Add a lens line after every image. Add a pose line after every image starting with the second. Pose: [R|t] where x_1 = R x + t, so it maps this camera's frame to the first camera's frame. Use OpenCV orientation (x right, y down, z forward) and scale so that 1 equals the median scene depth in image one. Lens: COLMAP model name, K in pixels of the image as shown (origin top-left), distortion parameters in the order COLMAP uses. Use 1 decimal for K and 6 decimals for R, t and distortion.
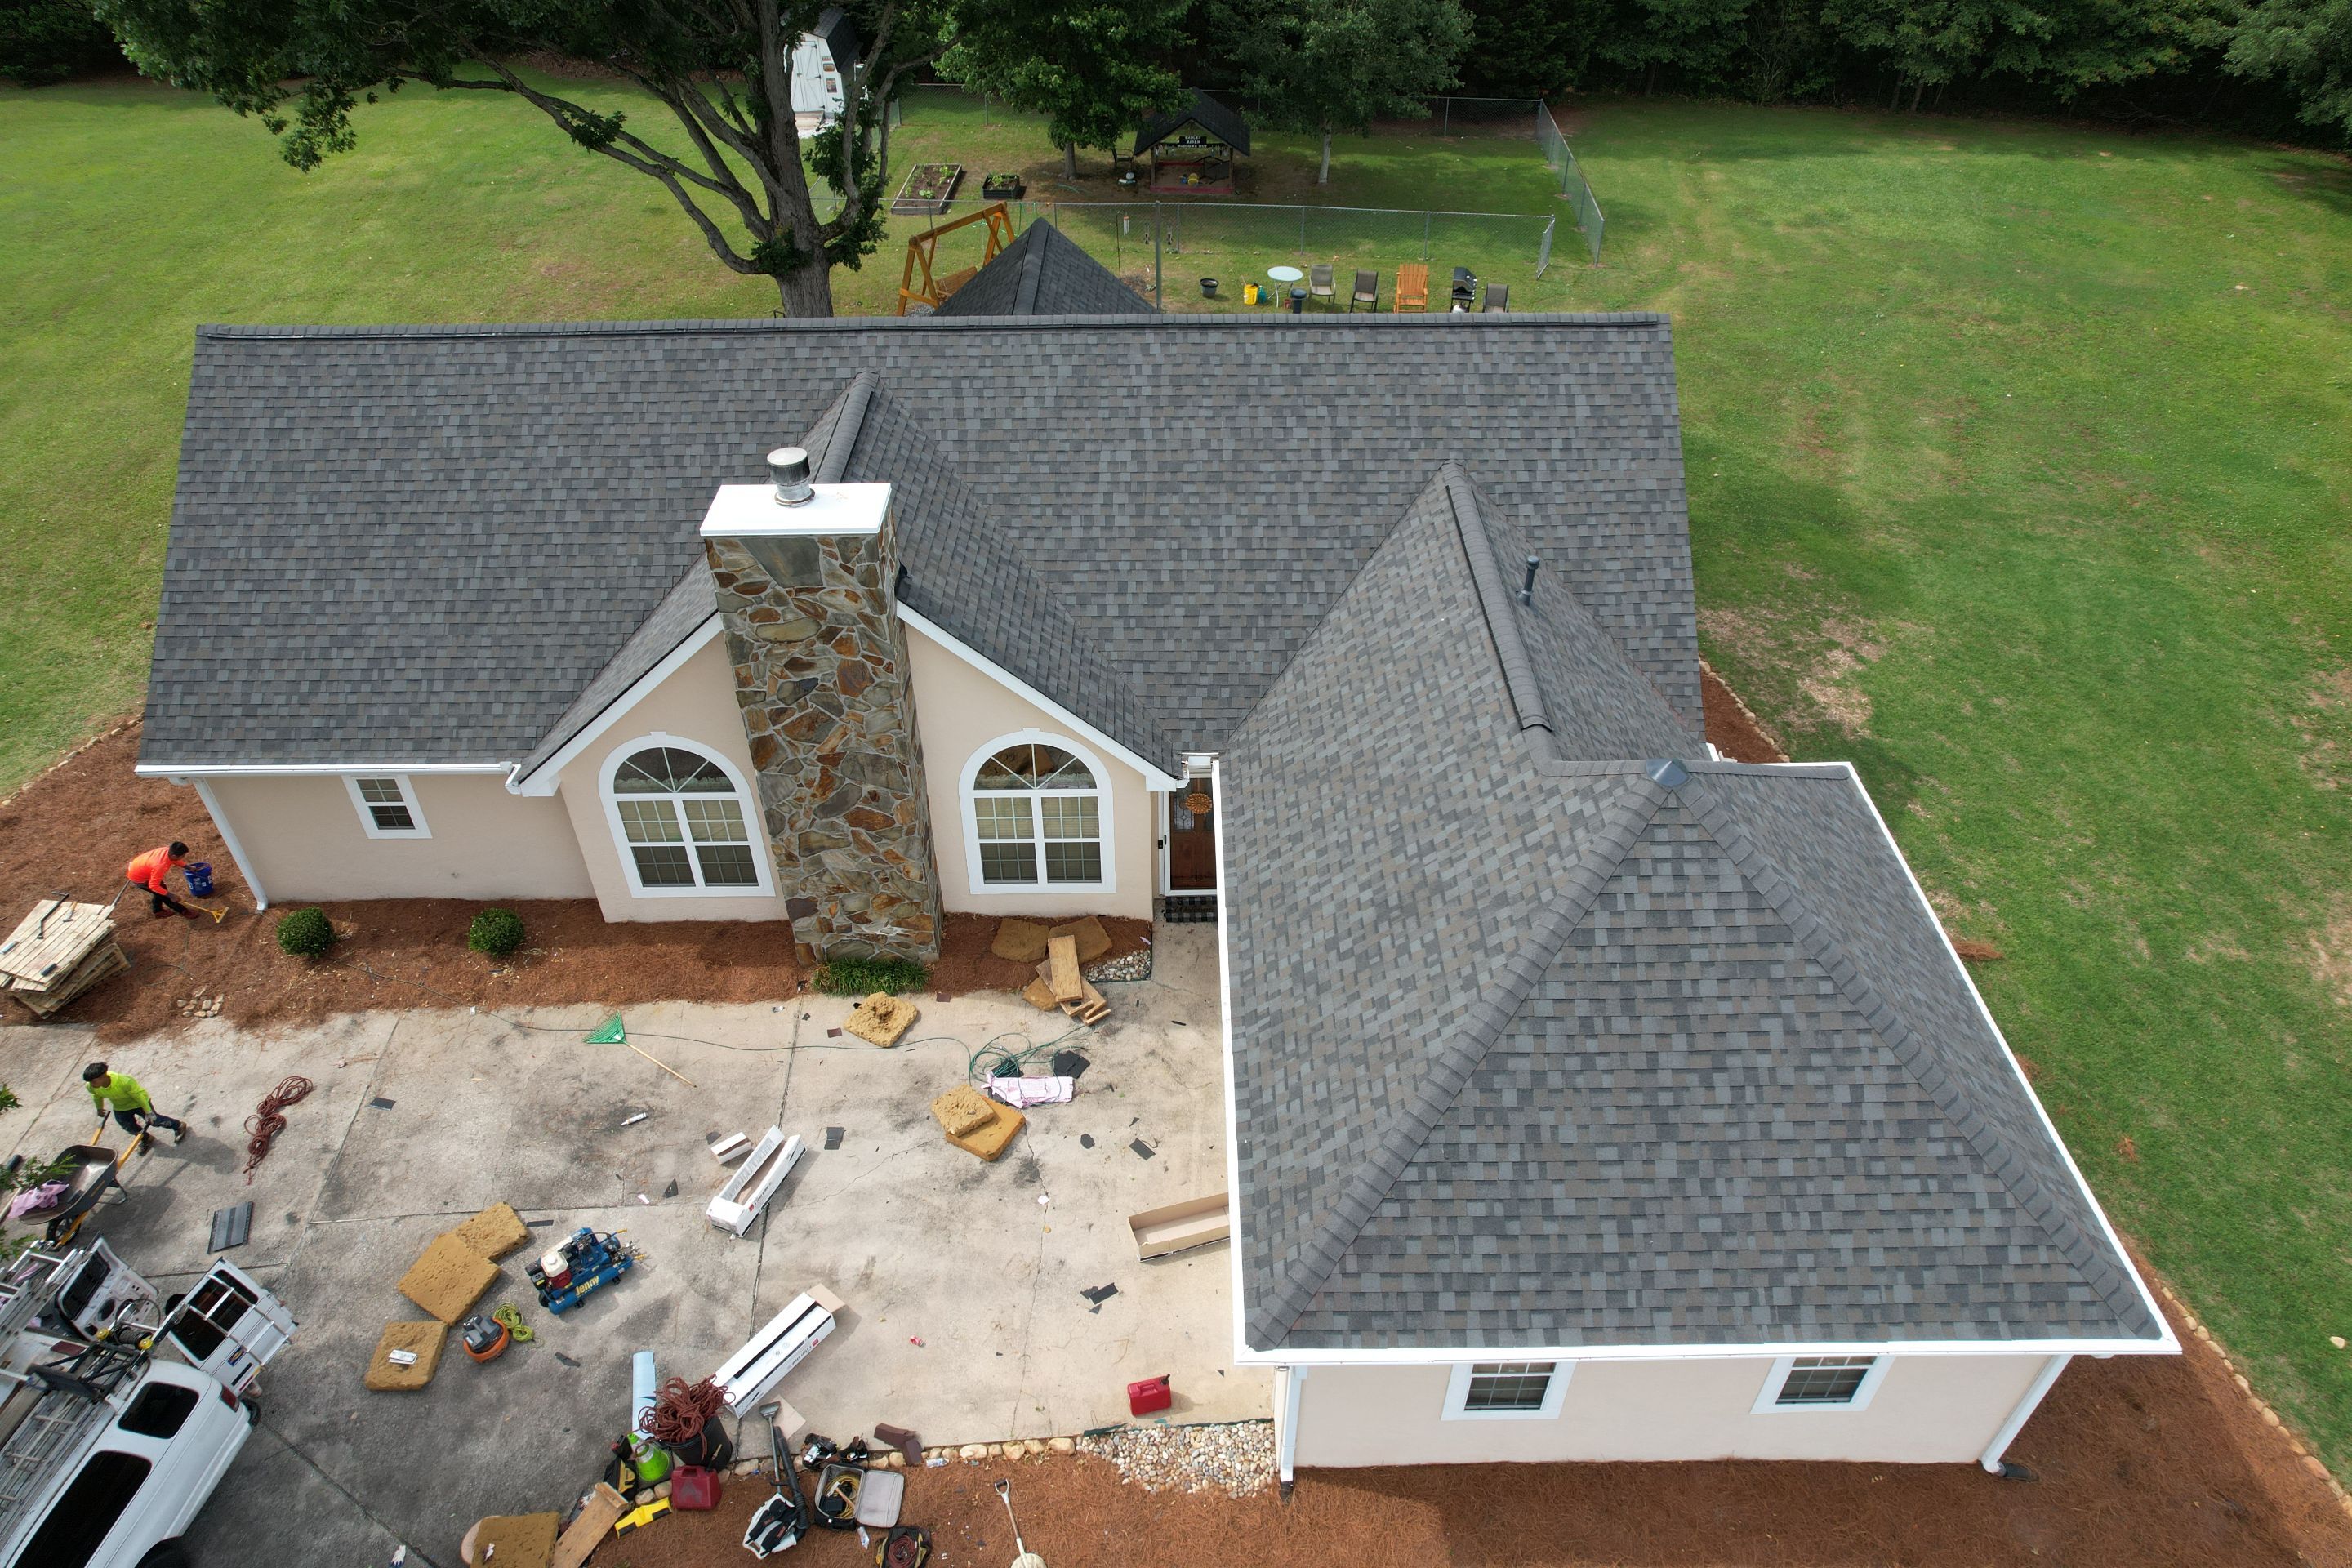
lens RADIAL K [[1505.9, 0, 1176.4], [0, 1505.9, 780.0], [0, 0, 1]] dist [-0.076415, 0.061824]
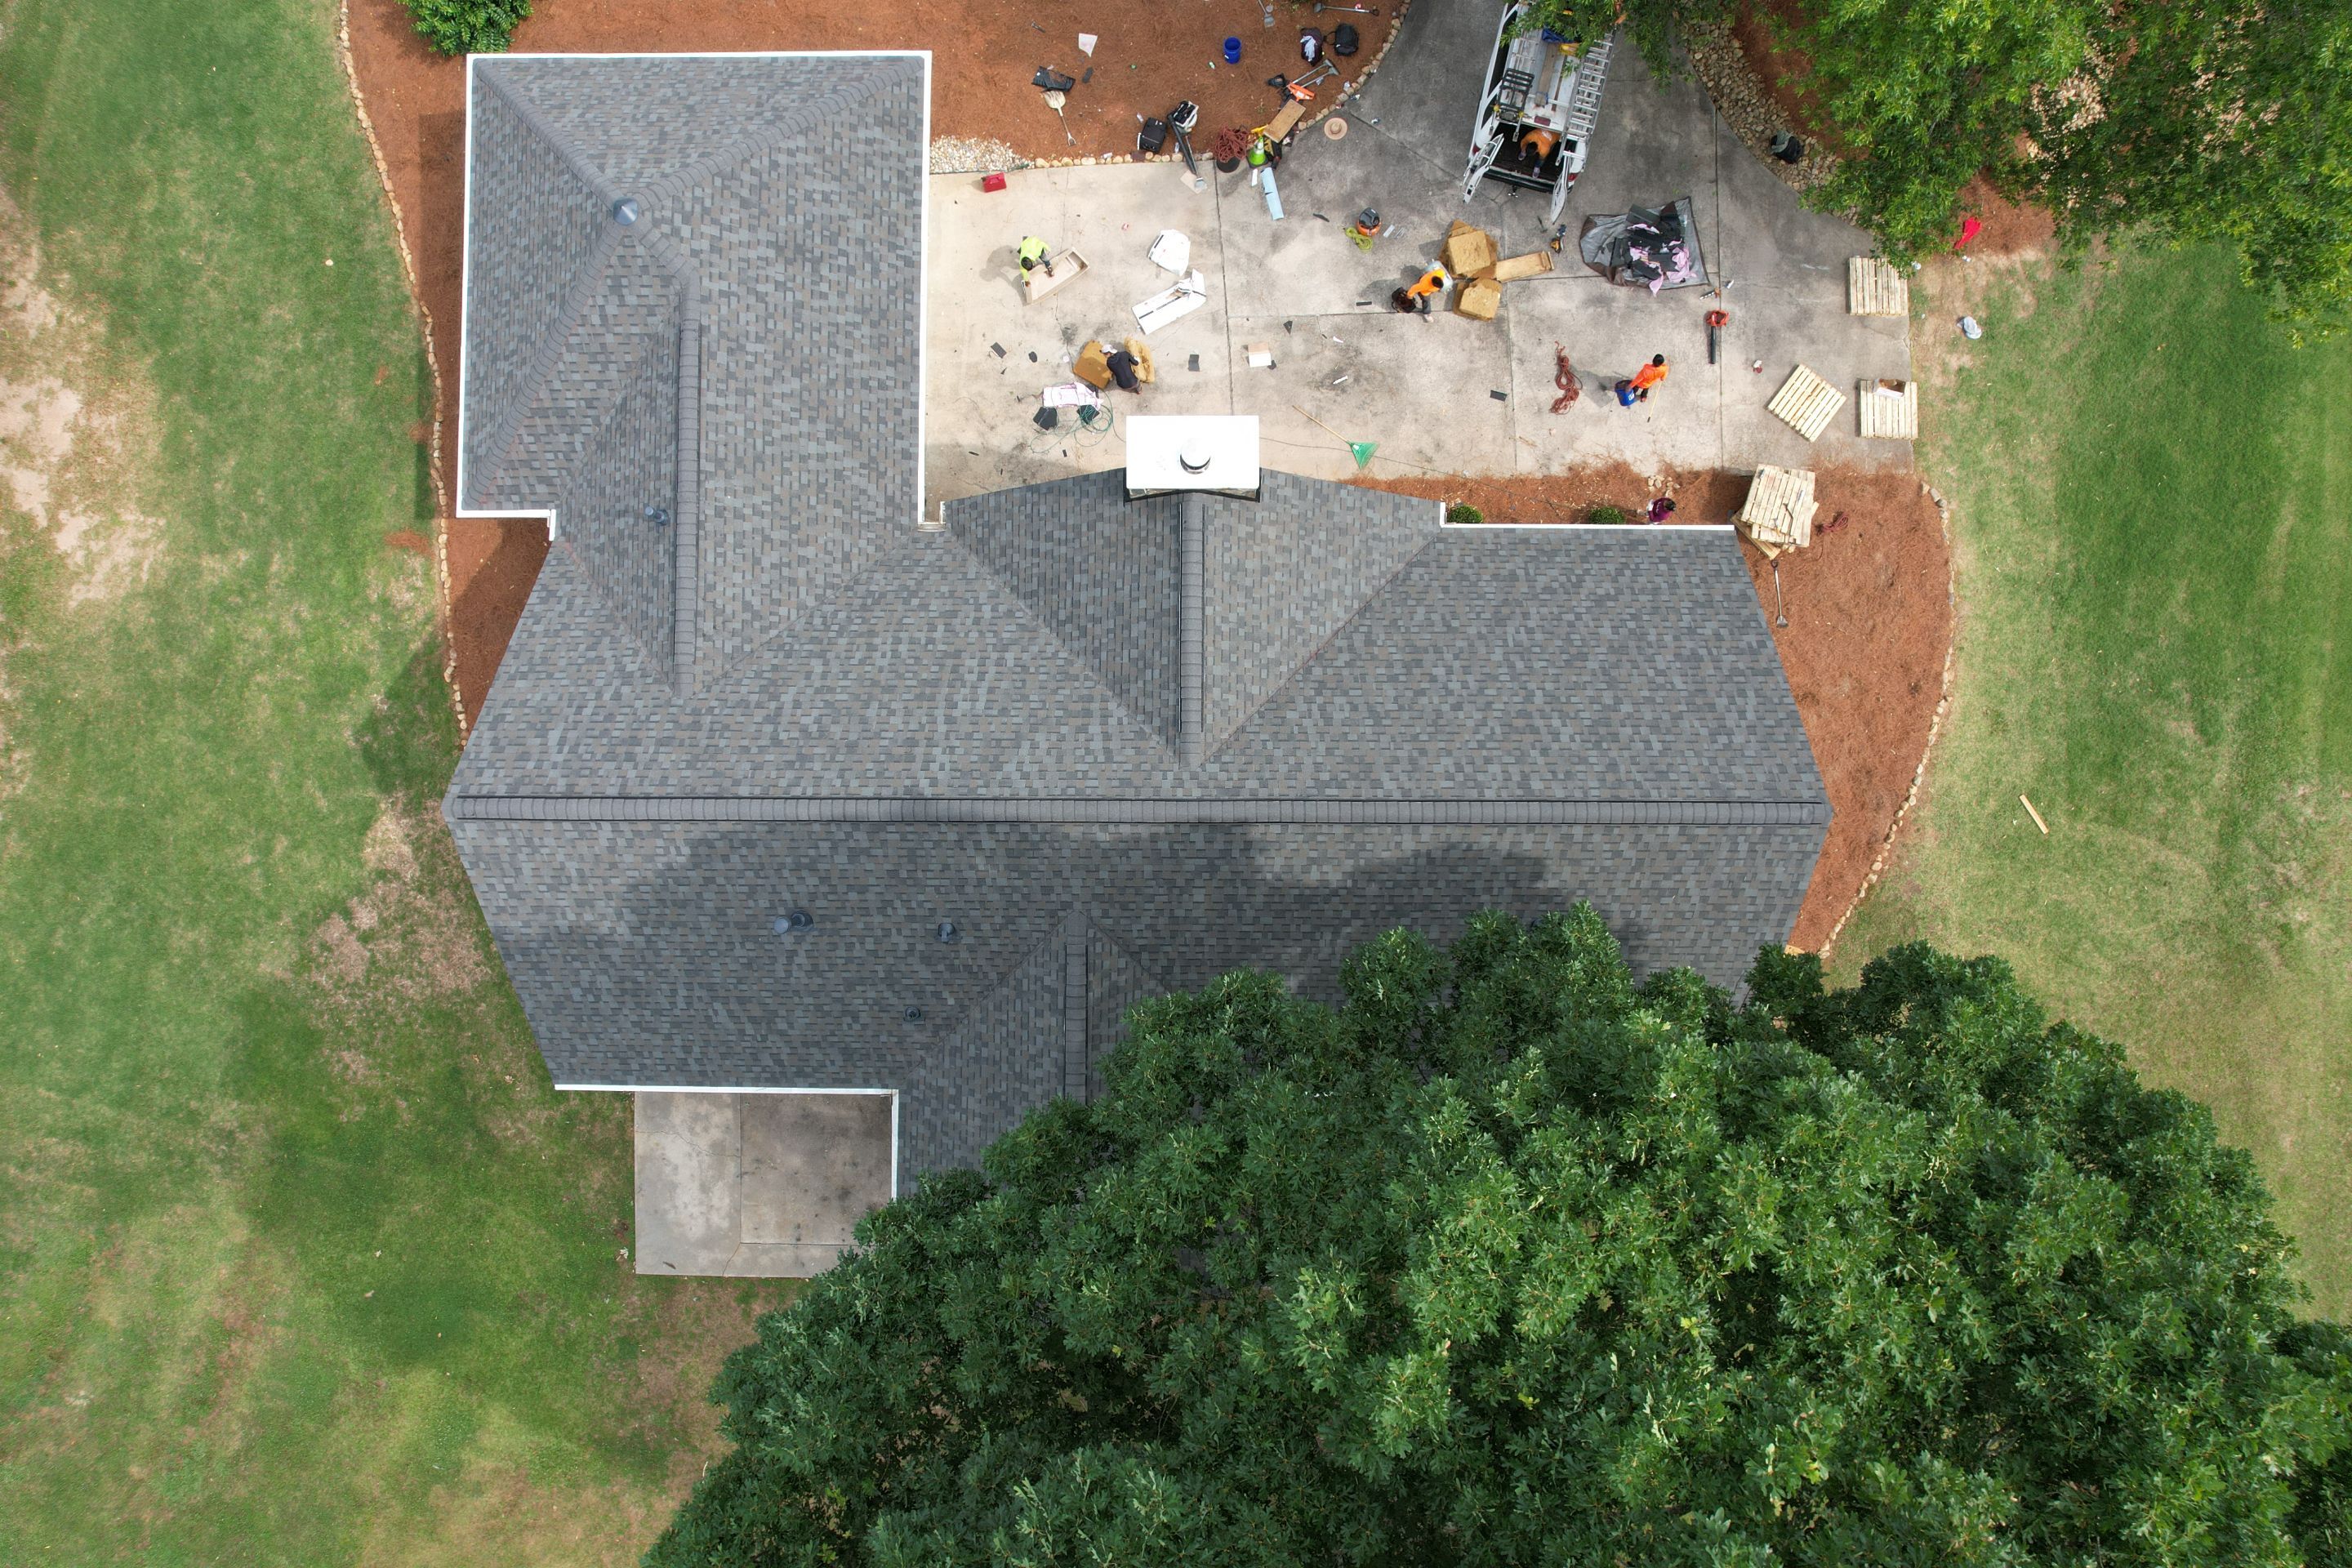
lens RADIAL K [[1500.7, 0, 1178.2], [0, 1500.7, 782.9], [0, 0, 1]] dist [-0.075737, 0.067464]
pose [[-0.999872, -0.012406, 0.010094, -0.221476], [0.015604, -0.618165, 0.785893, -1.206726], [-0.003510, 0.785950, 0.618280, 0.353671]]
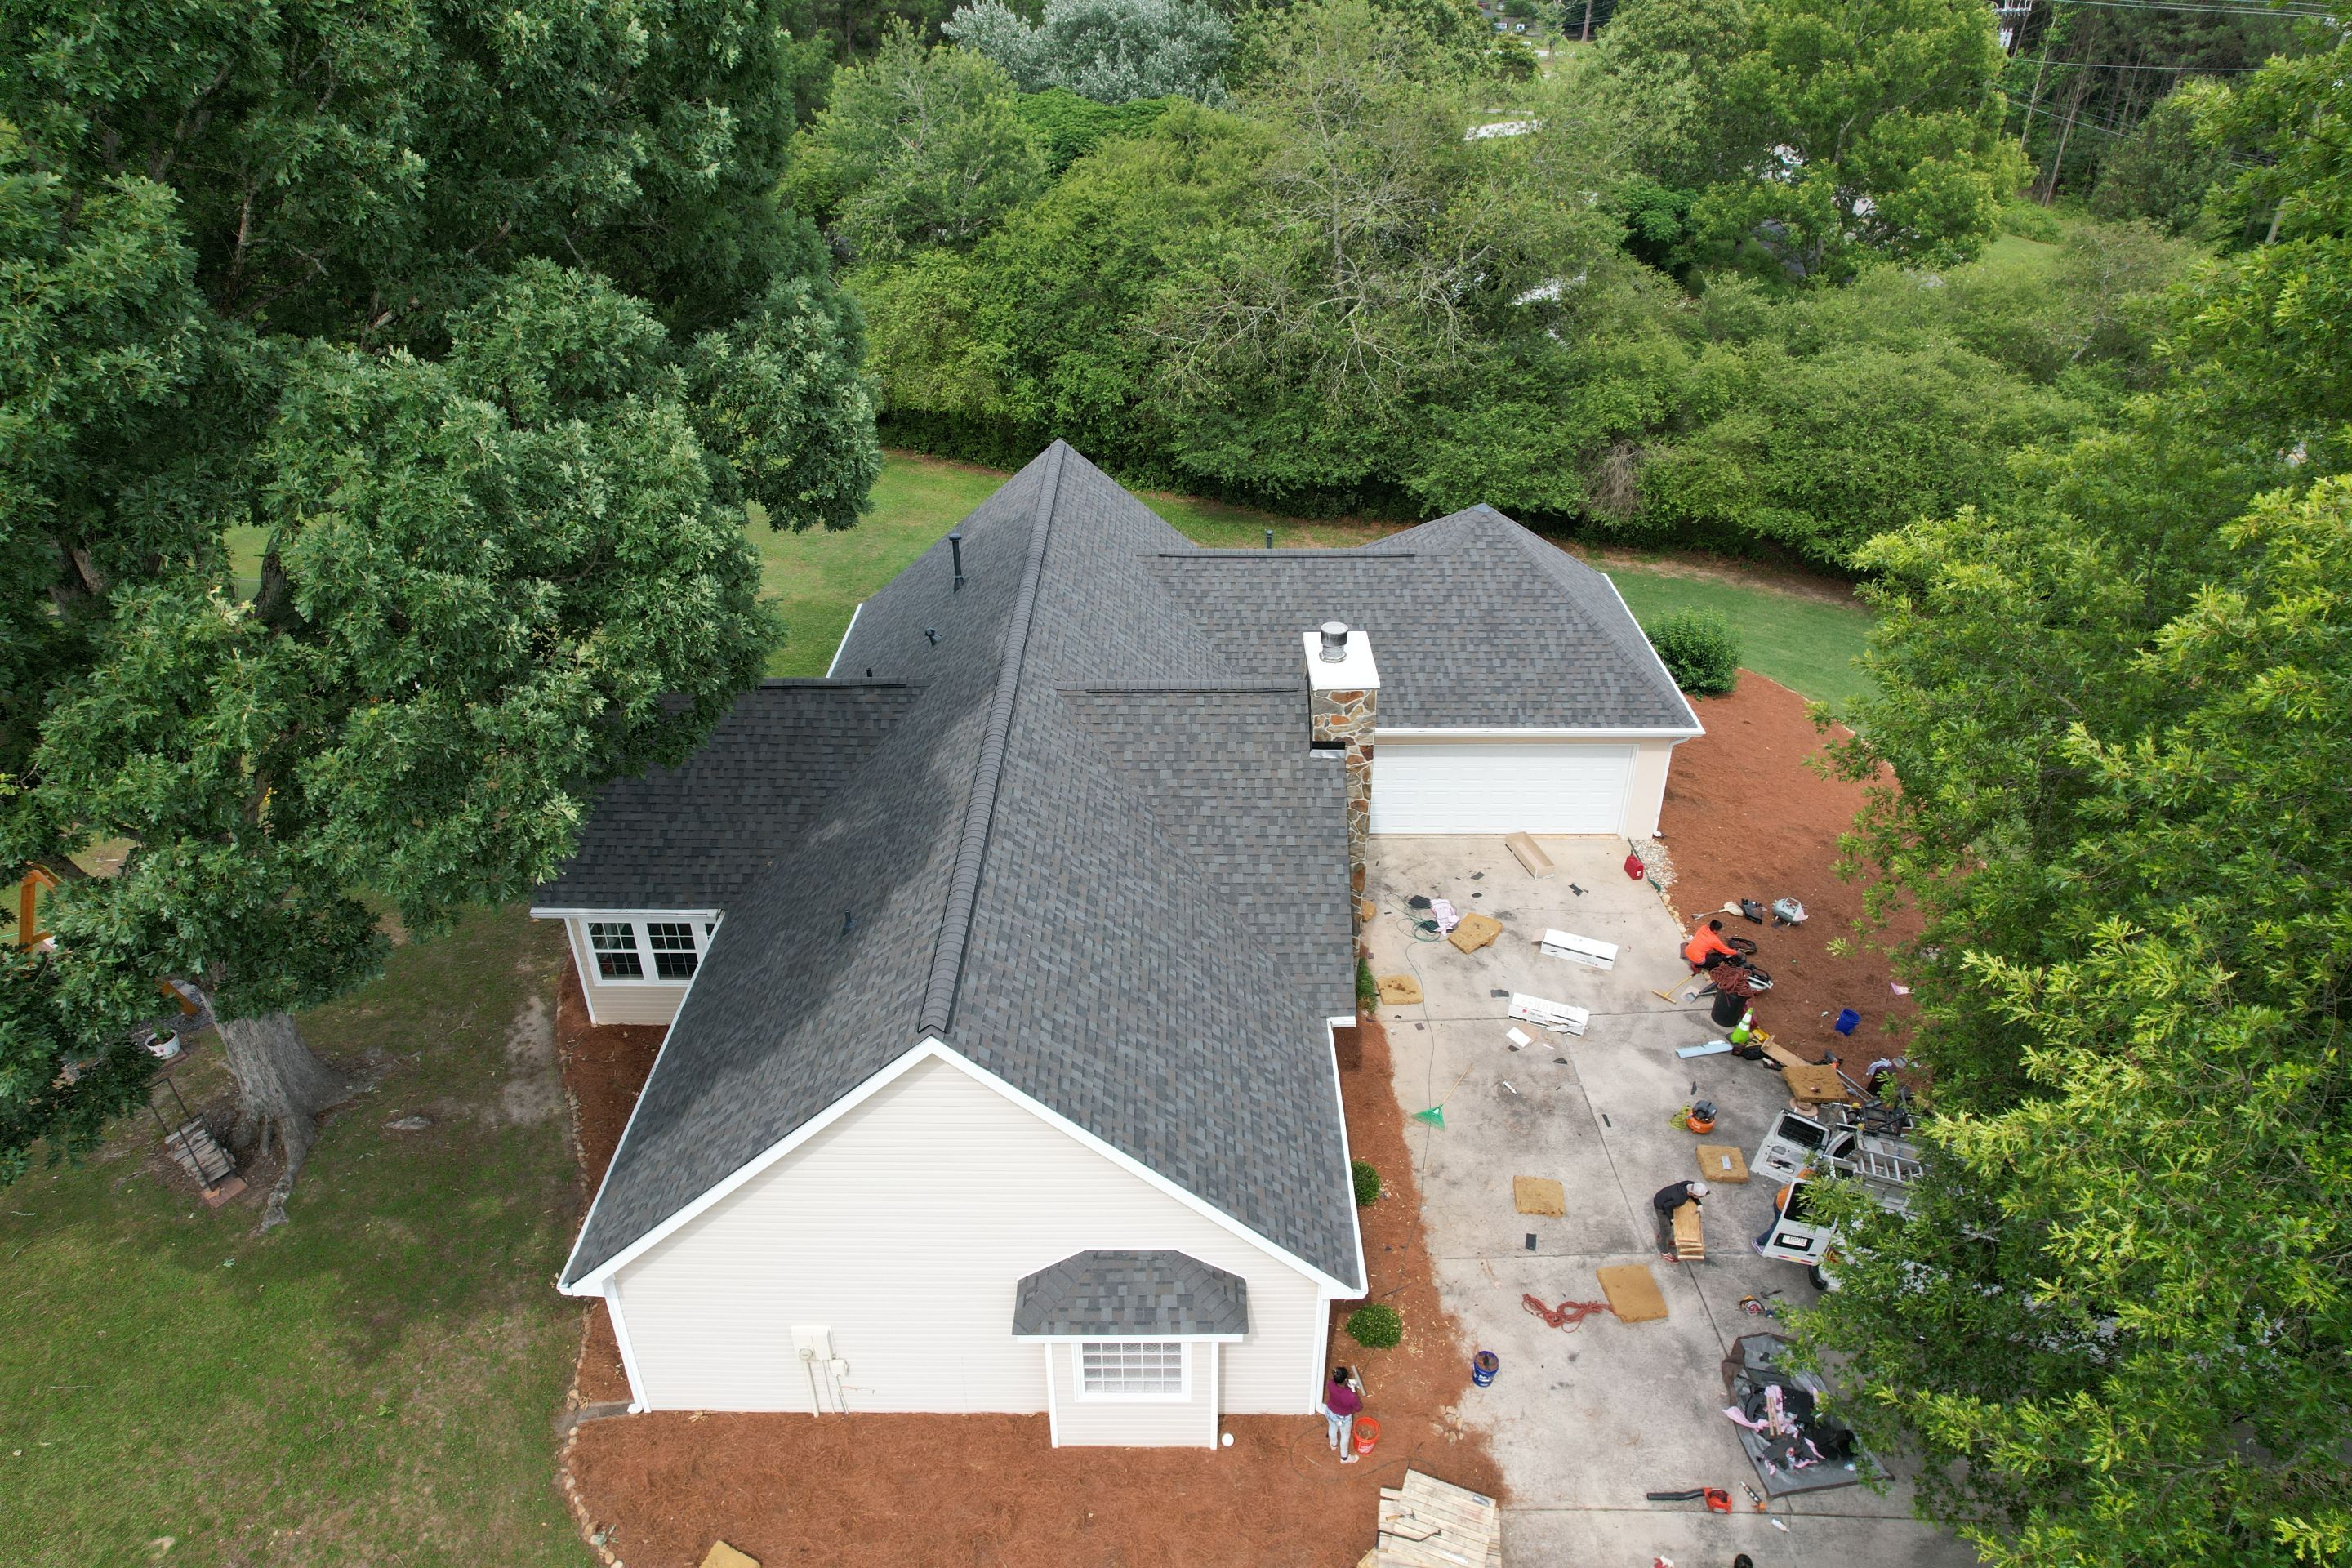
lens RADIAL K [[1505.9, 0, 1176.4], [0, 1505.9, 780.0], [0, 0, 1]] dist [-0.076415, 0.061824]
pose [[0.010850, -0.506366, 0.862250, -1.351130], [0.627799, 0.674618, 0.388278, -0.660666], [-0.778300, 0.537107, 0.325216, 0.612380]]
